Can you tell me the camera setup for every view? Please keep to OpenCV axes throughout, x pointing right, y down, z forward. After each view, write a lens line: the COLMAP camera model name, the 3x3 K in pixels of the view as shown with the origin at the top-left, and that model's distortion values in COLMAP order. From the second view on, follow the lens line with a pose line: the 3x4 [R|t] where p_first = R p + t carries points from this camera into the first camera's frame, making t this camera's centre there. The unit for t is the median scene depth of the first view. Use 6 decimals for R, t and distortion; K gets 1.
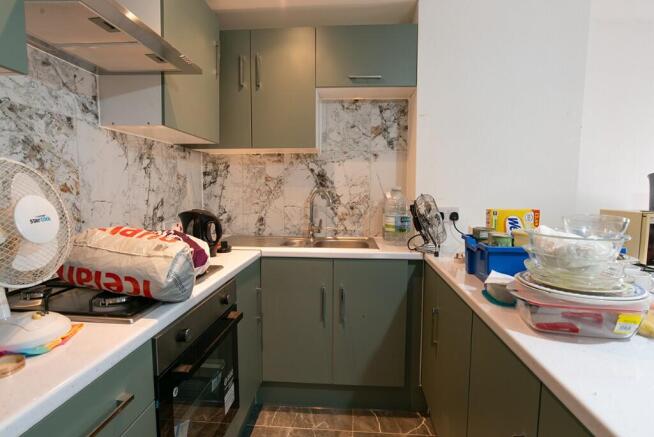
lens RADIAL K [[342.2, 0, 312.2], [0, 342.2, 219.8], [0, 0, 1]] dist [-0.026343, 0.007975]
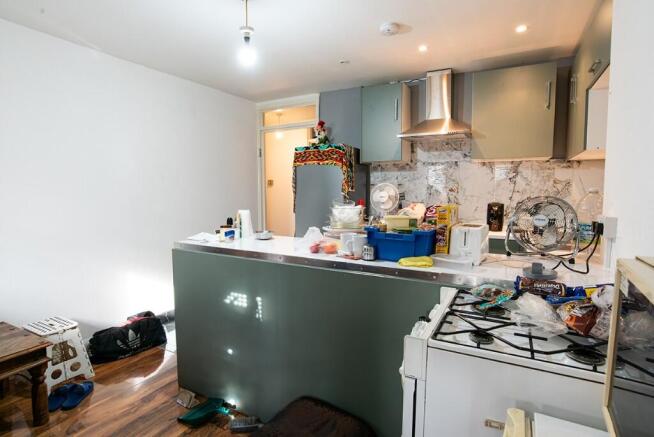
lens RADIAL K [[342.2, 0, 328.5], [0, 342.2, 219.3], [0, 0, 1]] dist [-0.026343, 0.007975]
pose [[-0.386613, 0.066583, -0.919835, 1.398375], [-0.091087, 0.989757, 0.109929, -0.050863], [0.917733, 0.126285, -0.376588, 0.800318]]
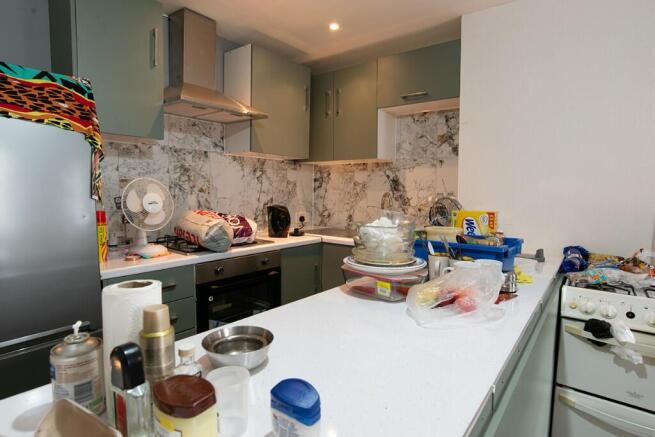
lens RADIAL K [[342.8, 0, 310.5], [0, 342.8, 217.8], [0, 0, 1]] dist [-0.026343, 0.007975]
pose [[0.829228, 0.048865, -0.556771, 0.558332], [-0.058073, 0.998312, 0.001127, 0.013702], [0.555886, 0.031398, 0.830665, -0.144458]]
